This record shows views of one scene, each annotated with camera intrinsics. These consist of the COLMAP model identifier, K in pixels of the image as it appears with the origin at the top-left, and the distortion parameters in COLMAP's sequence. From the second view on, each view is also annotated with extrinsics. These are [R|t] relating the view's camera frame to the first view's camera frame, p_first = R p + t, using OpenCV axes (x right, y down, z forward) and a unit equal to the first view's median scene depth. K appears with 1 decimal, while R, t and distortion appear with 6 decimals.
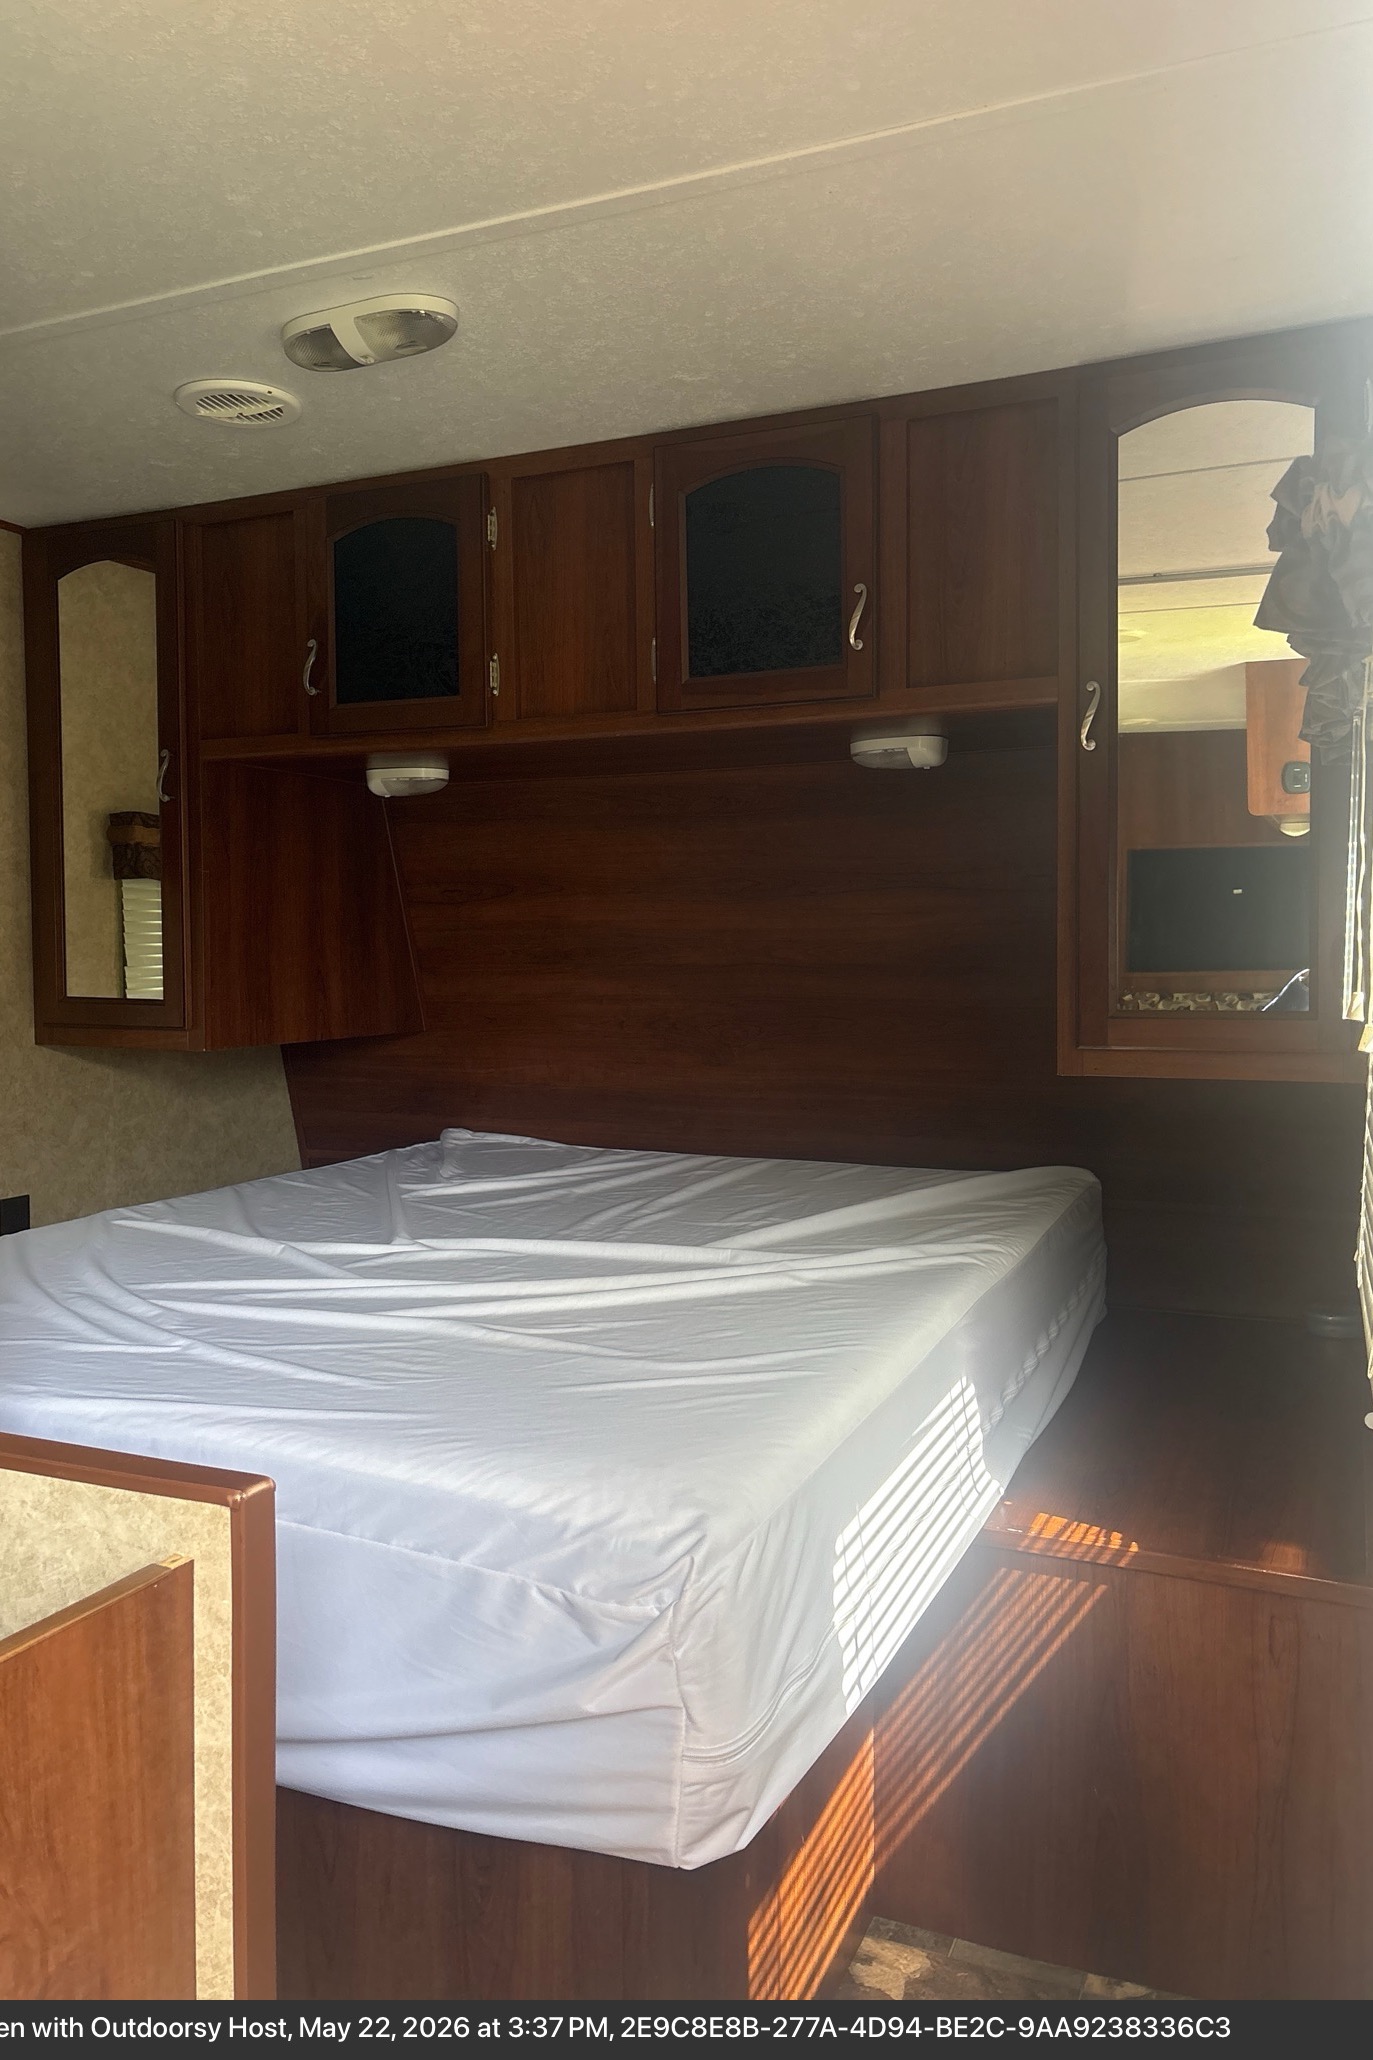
lens RADIAL K [[1543.8, 0, 781.1], [0, 1543.8, 1027.2], [0, 0, 1]] dist [0.008758, 0.008216]
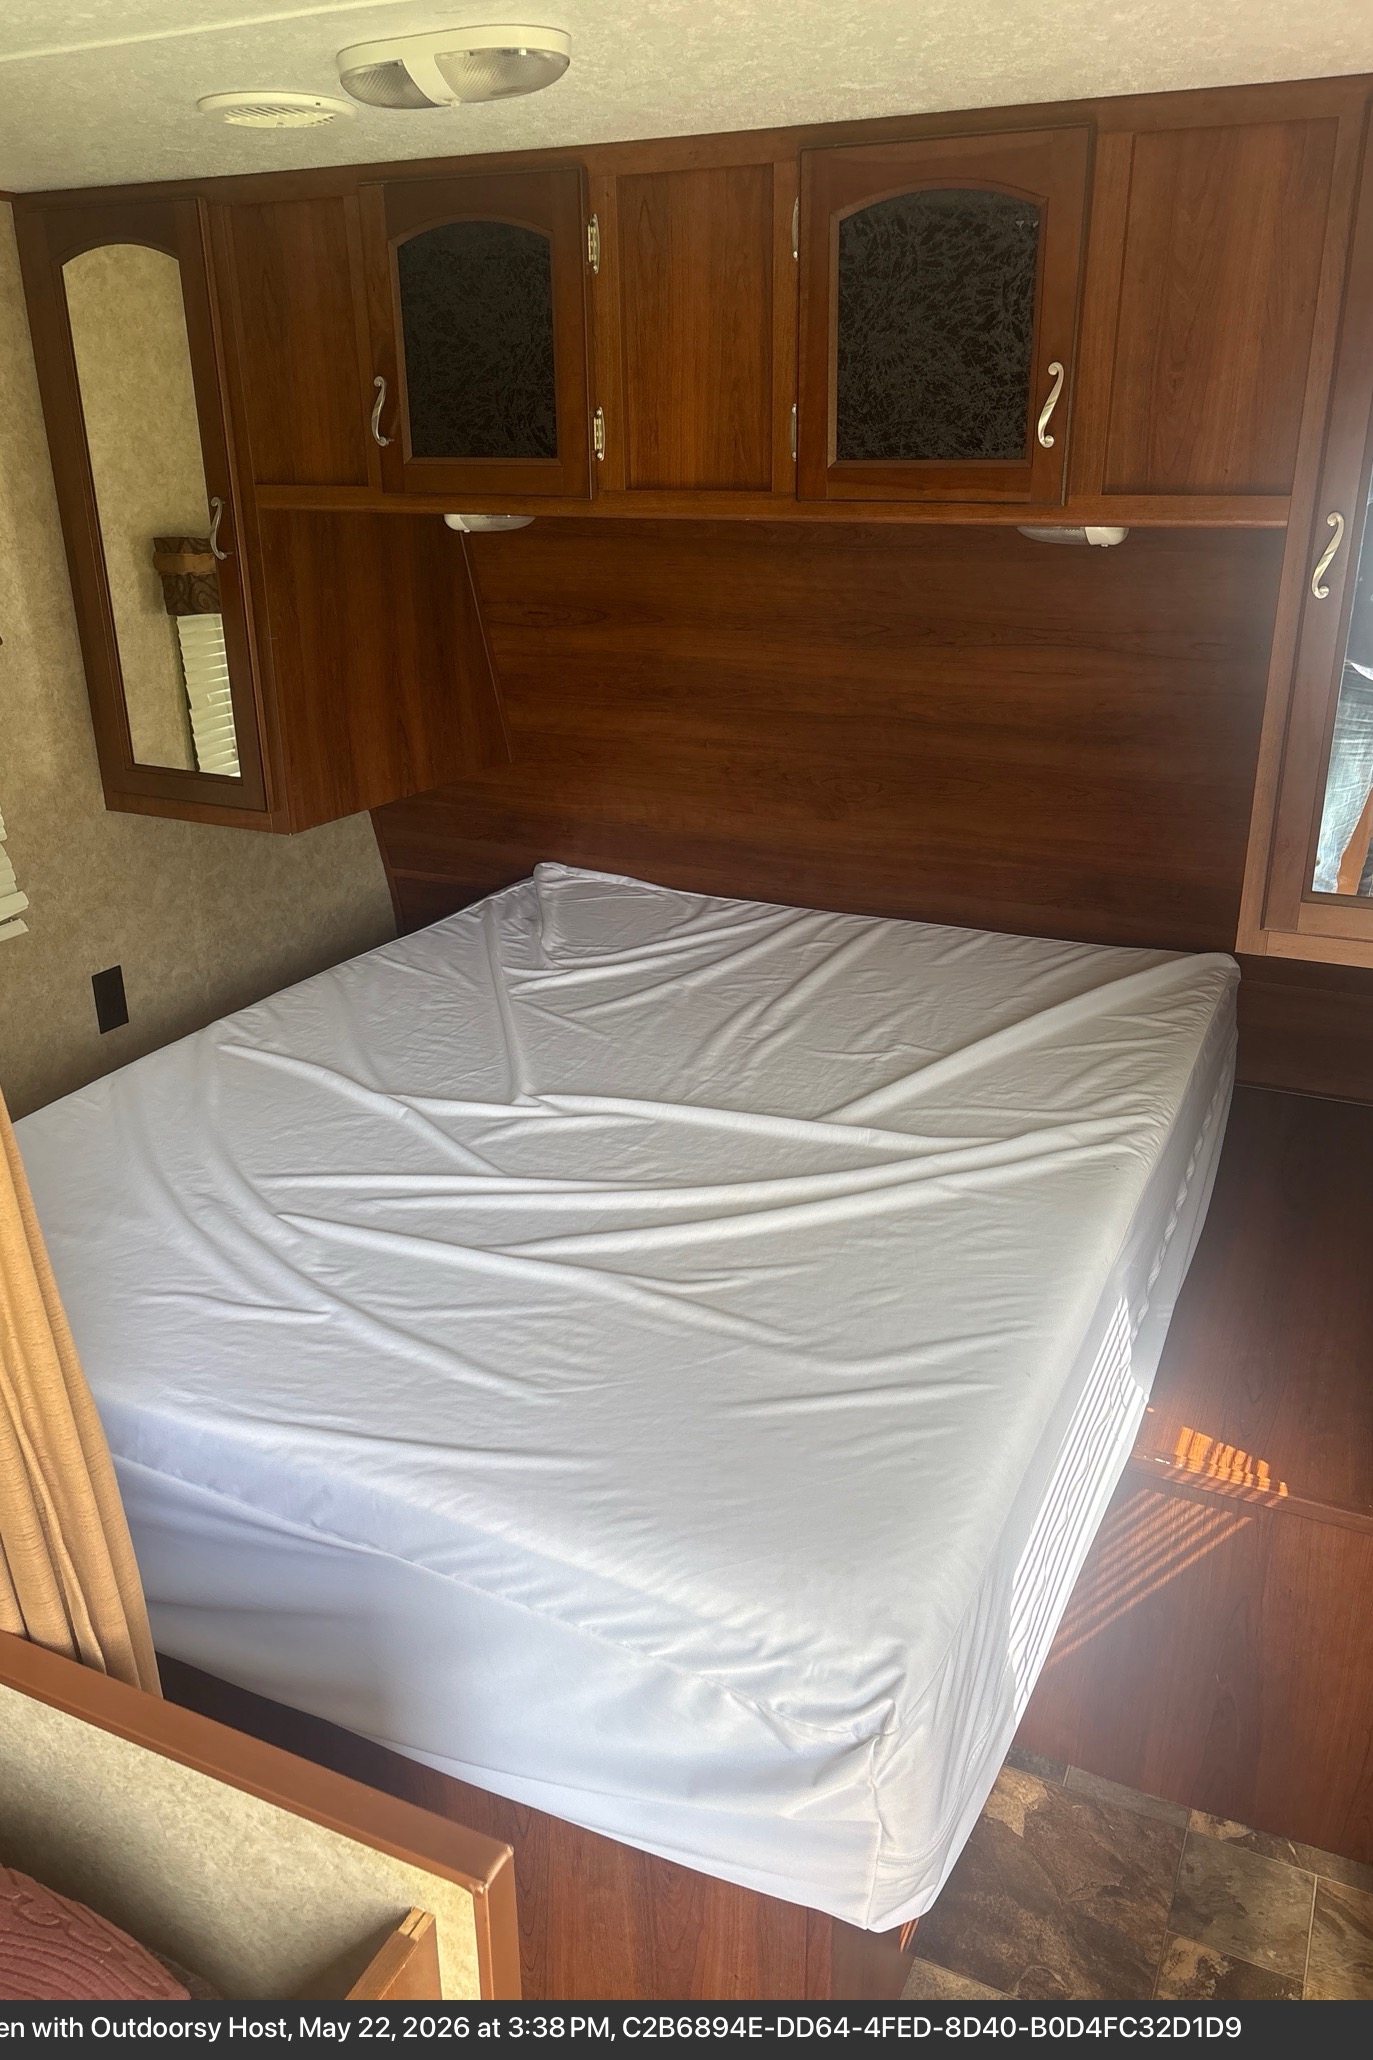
lens RADIAL K [[1543.8, 0, 781.1], [0, 1543.8, 1027.2], [0, 0, 1]] dist [0.008758, 0.008216]
pose [[0.999455, 0.023464, -0.023198, -0.060589], [-0.014629, 0.945307, 0.325853, -0.201334], [0.029575, -0.325336, 0.945136, 0.105806]]
